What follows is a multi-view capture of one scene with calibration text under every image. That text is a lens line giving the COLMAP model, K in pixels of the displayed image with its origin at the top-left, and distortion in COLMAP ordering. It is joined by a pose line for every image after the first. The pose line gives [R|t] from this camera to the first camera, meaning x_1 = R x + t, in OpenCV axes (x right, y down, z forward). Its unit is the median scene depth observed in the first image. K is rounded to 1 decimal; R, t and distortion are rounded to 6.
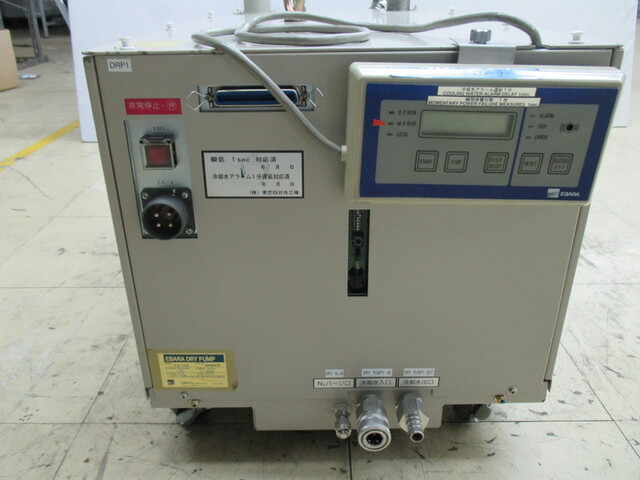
lens RADIAL K [[529.1, 0, 316.3], [0, 529.1, 244.6], [0, 0, 1]] dist [-0.033328, 0.017972]
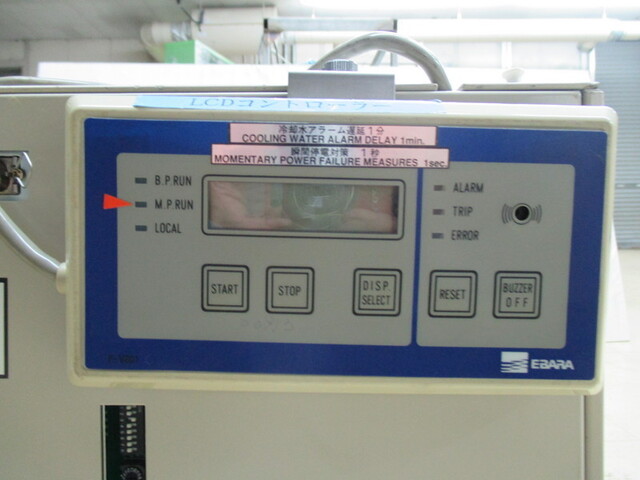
lens RADIAL K [[529.1, 0, 320.4], [0, 529.1, 235.3], [0, 0, 1]] dist [-0.033328, 0.017972]
pose [[0.999960, 0.008739, 0.001659, 0.296411], [-0.007180, 0.903087, -0.429397, -0.002237], [-0.005251, 0.429368, 0.903114, 0.574253]]
